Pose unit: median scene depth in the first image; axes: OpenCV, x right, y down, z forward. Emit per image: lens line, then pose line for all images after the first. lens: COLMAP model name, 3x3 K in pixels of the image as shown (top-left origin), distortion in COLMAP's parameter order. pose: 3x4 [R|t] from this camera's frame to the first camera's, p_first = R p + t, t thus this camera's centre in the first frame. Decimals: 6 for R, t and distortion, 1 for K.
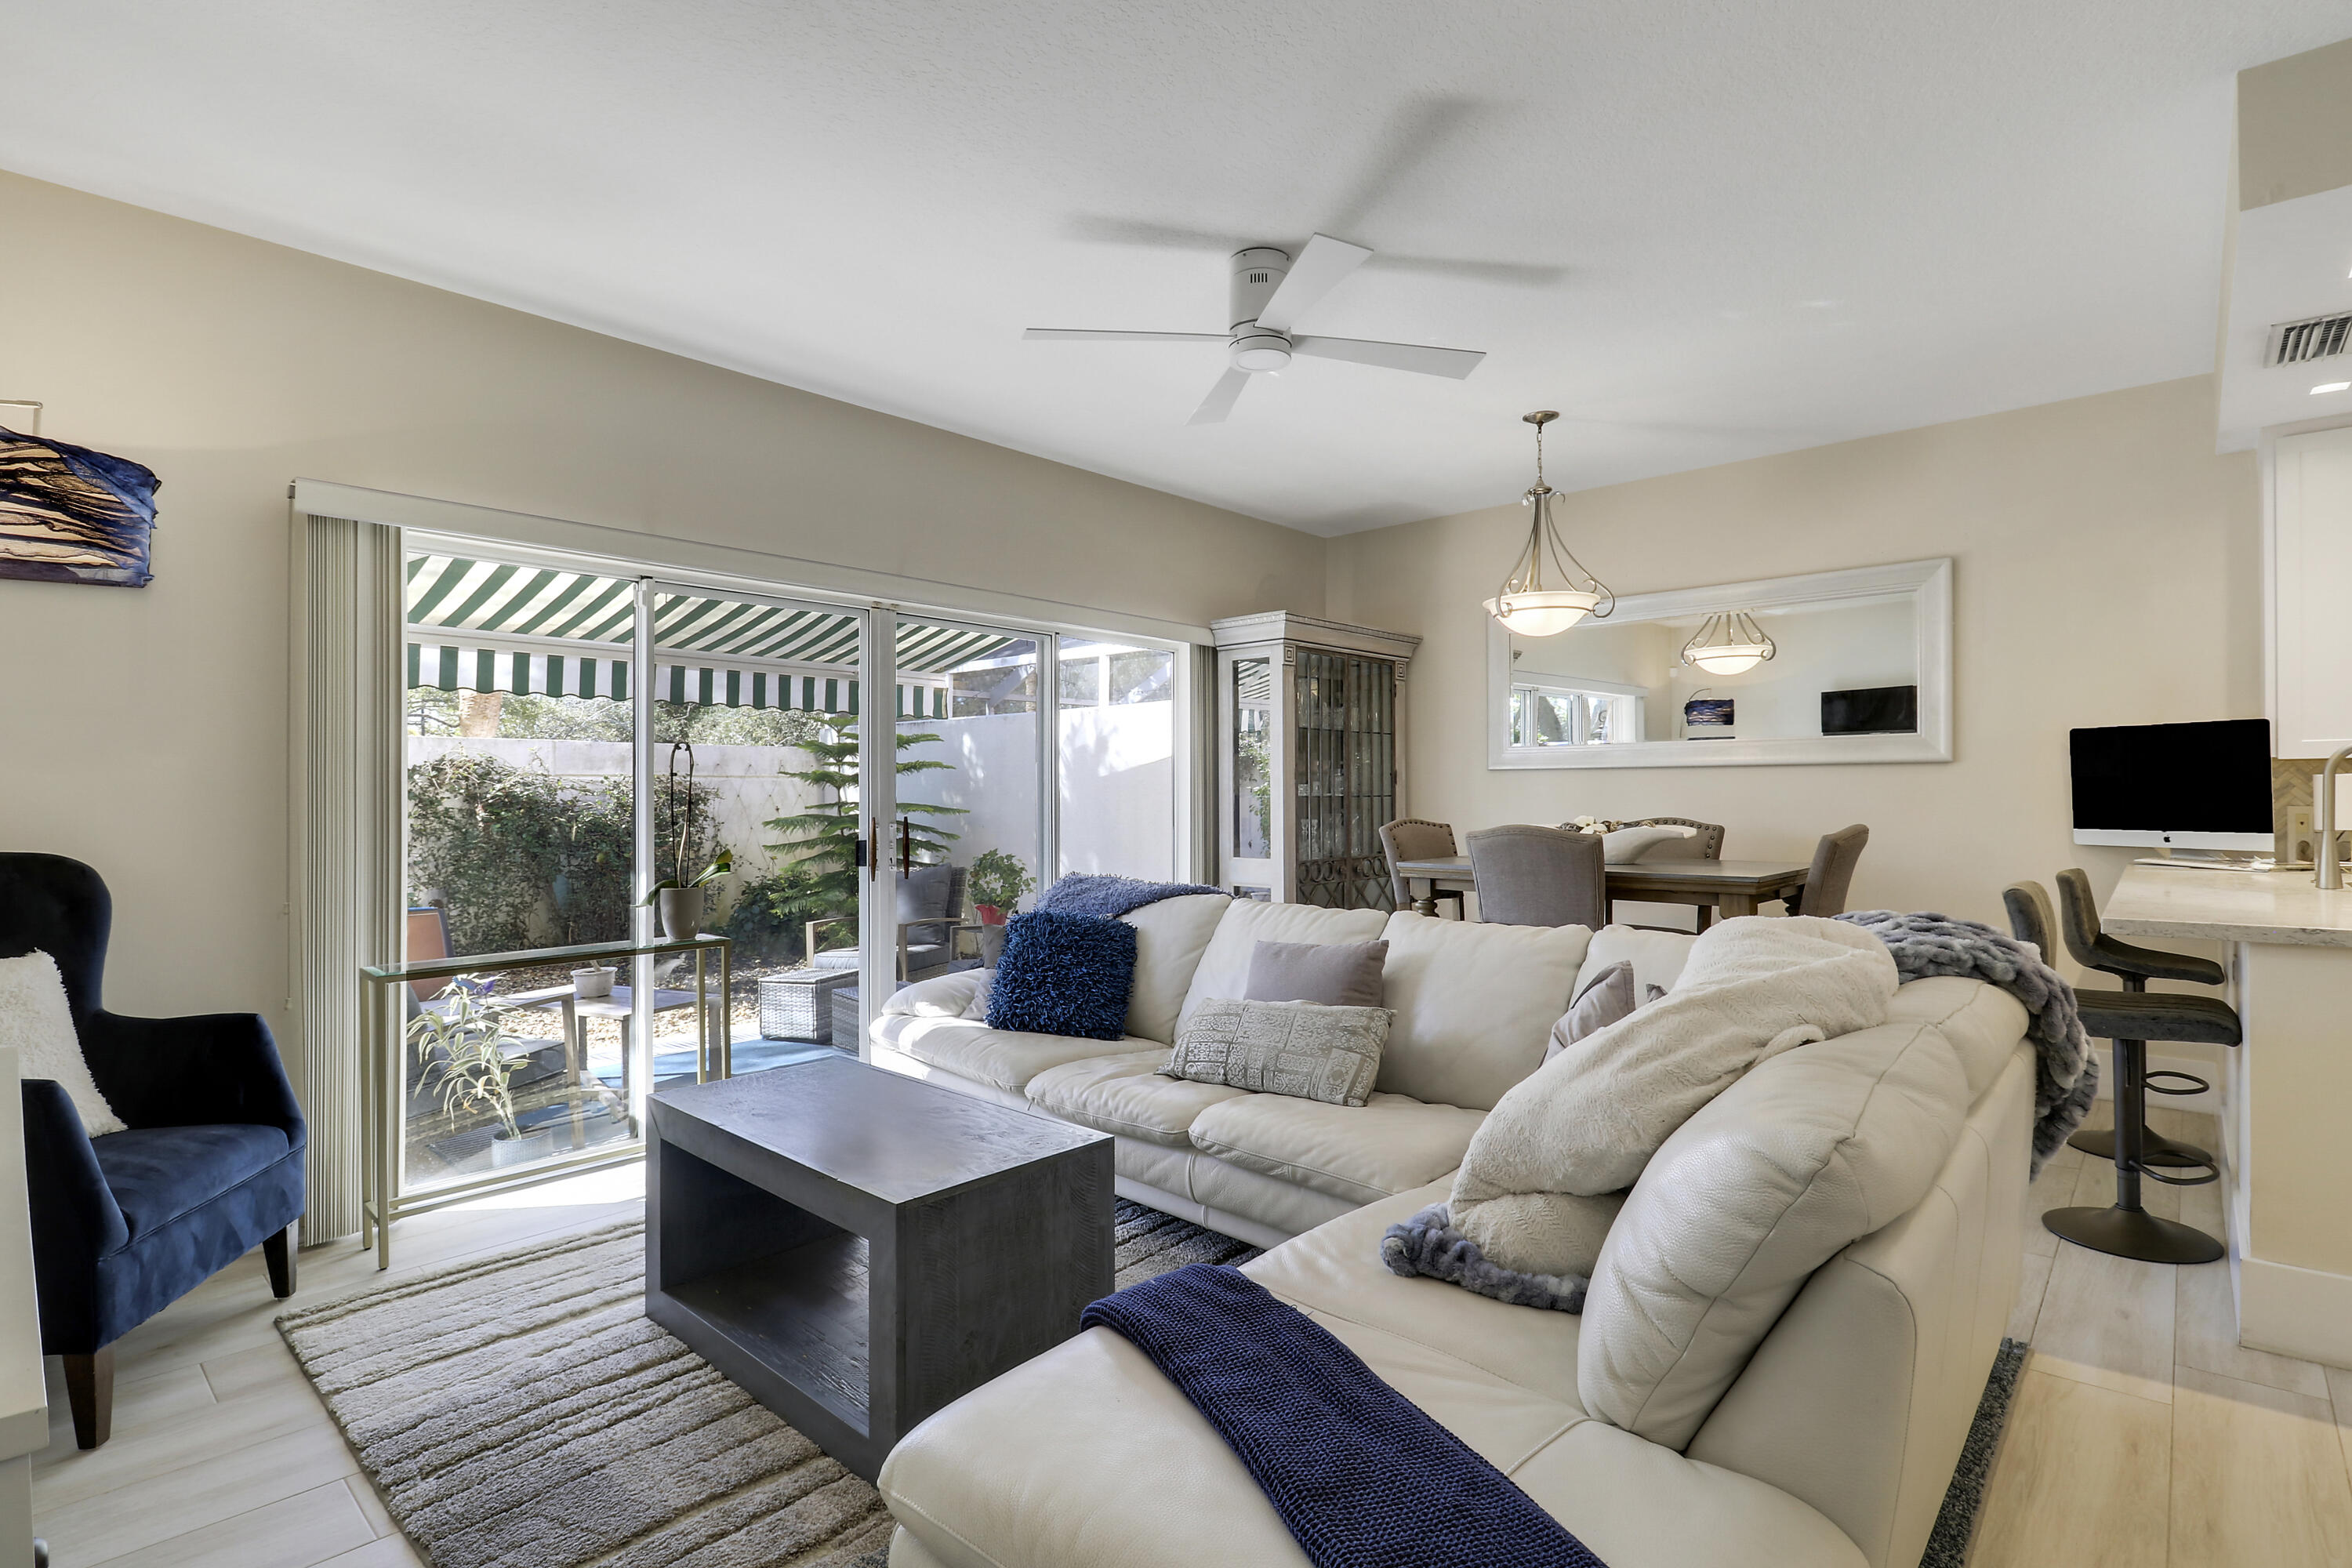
lens RADIAL K [[1125.6, 0, 1180.0], [0, 1125.6, 780.4], [0, 0, 1]] dist [0.005332, -0.004369]
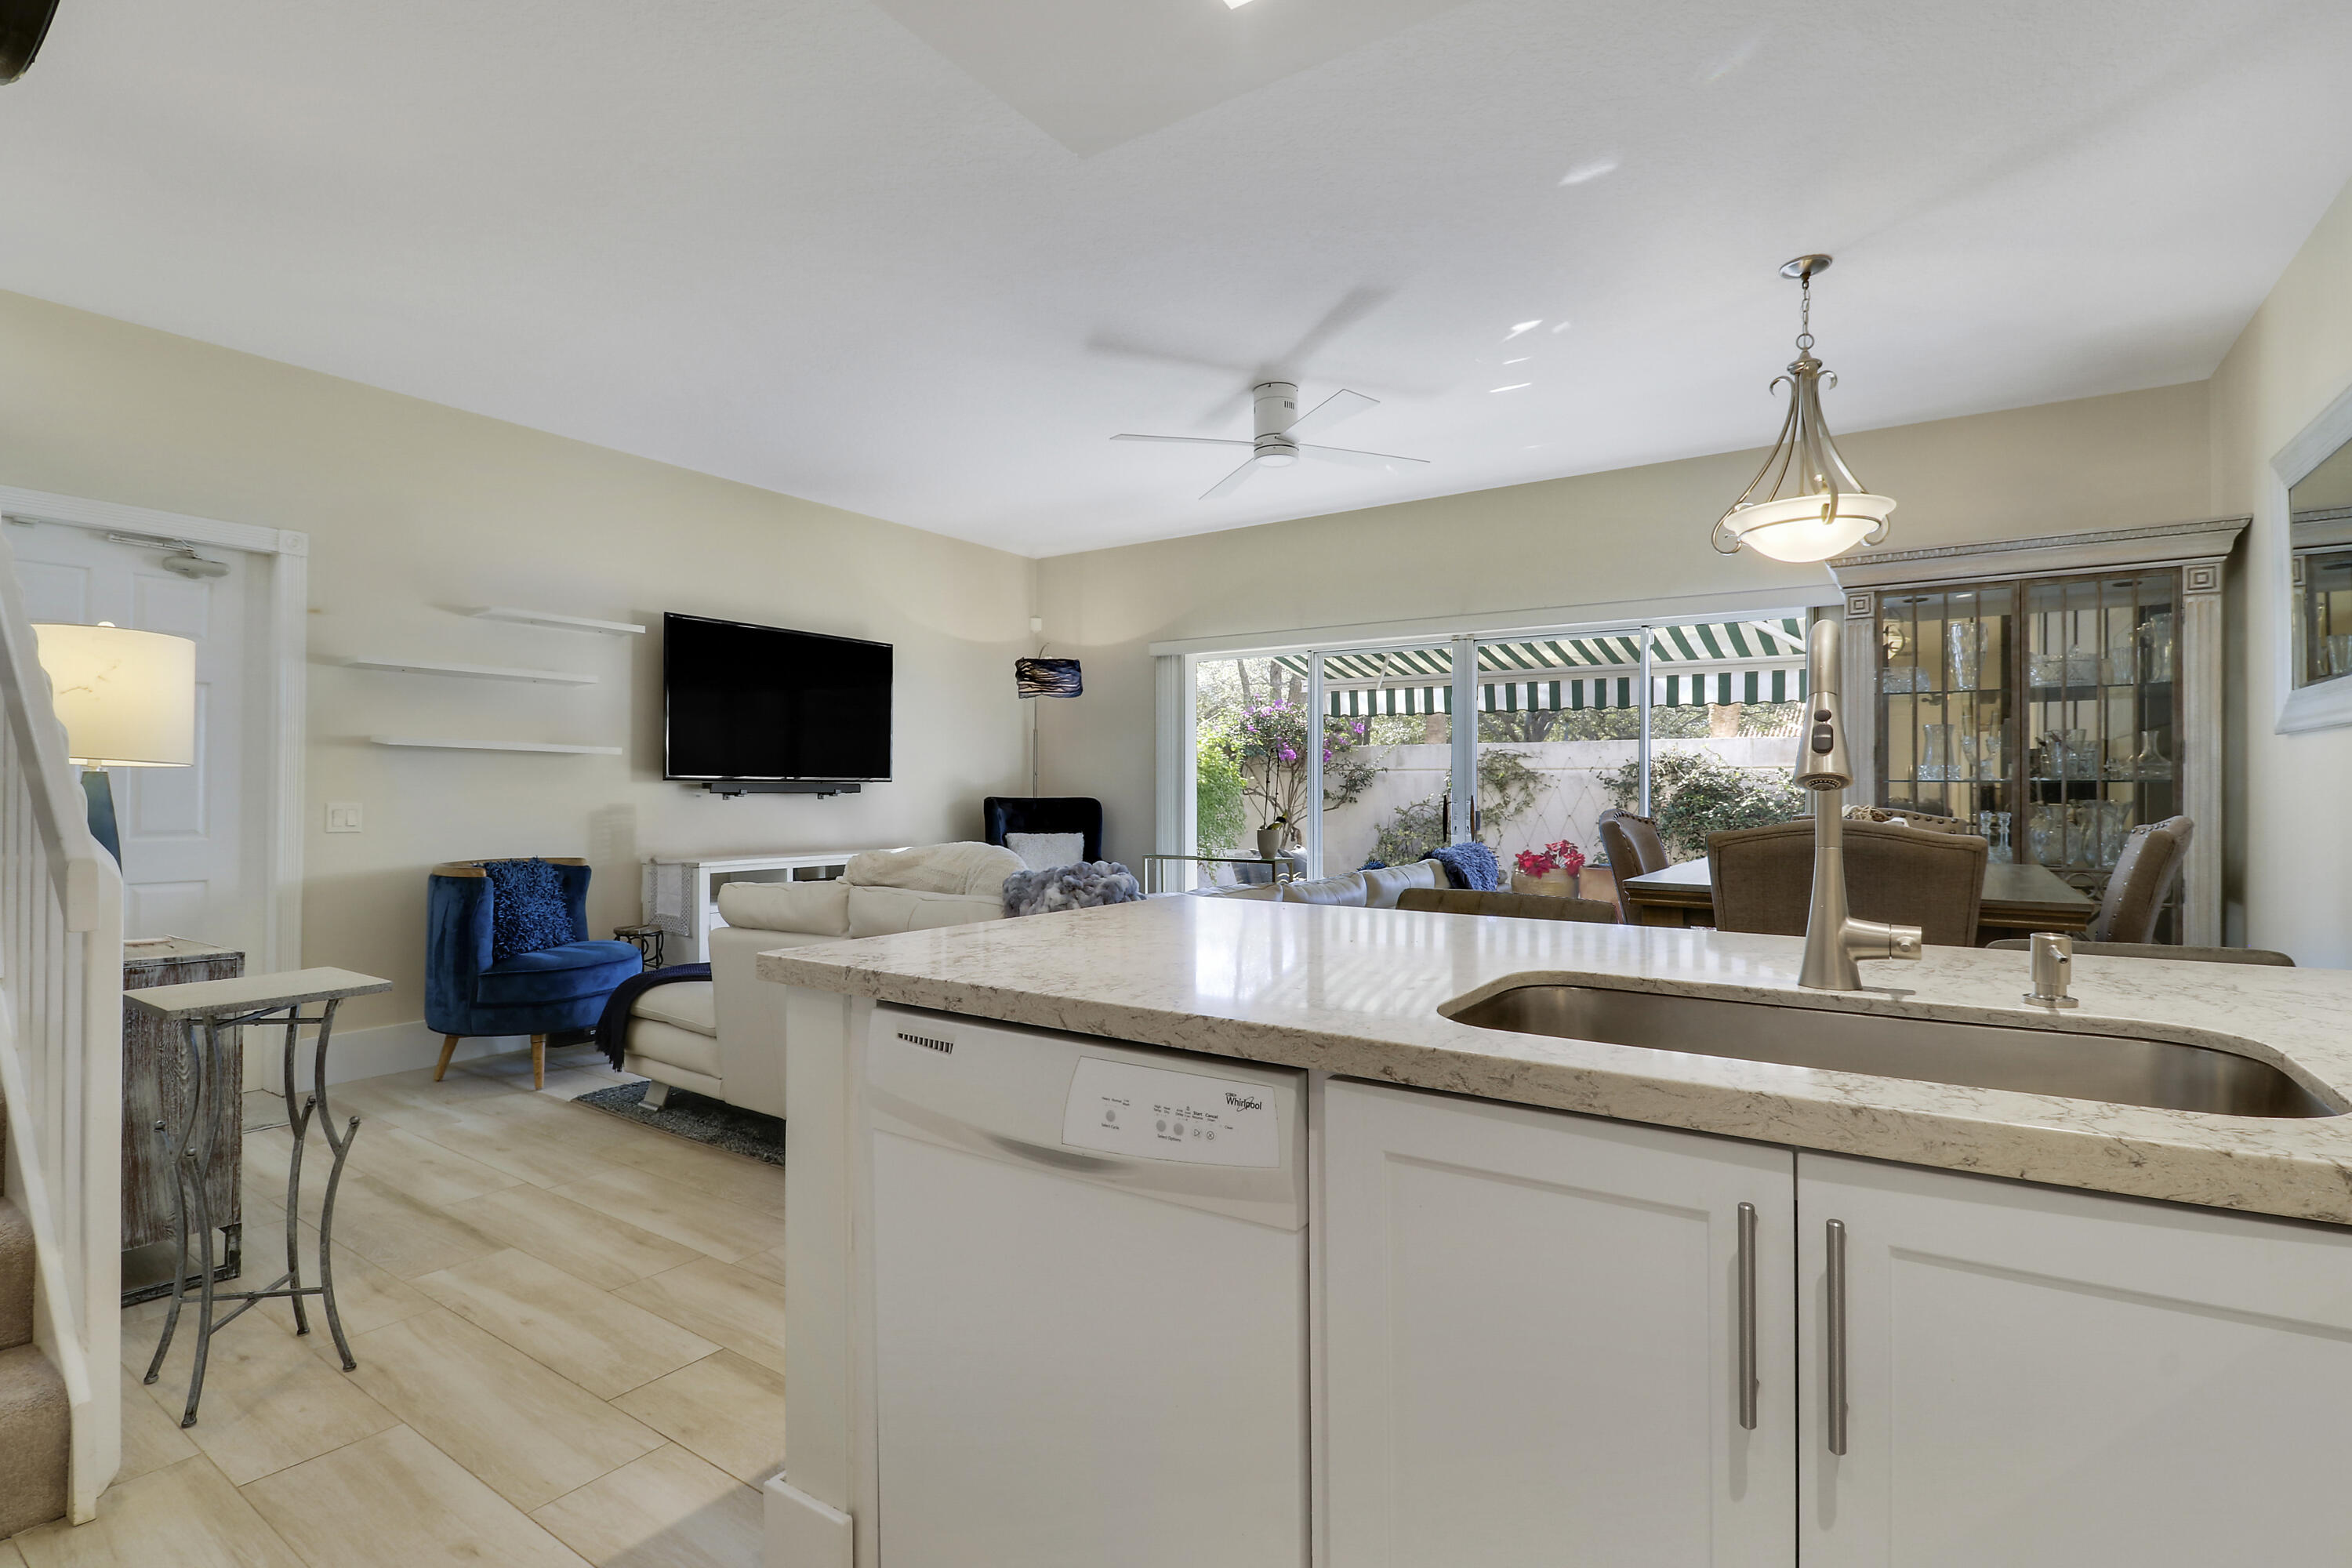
lens RADIAL K [[1125.6, 0, 1193.2], [0, 1125.6, 778.2], [0, 0, 1]] dist [0.005332, -0.004369]
pose [[0.136126, -0.005338, -0.990677, 1.014757], [0.005429, 0.999974, -0.004643, 0.017465], [0.990677, -0.004746, 0.136151, 0.503086]]
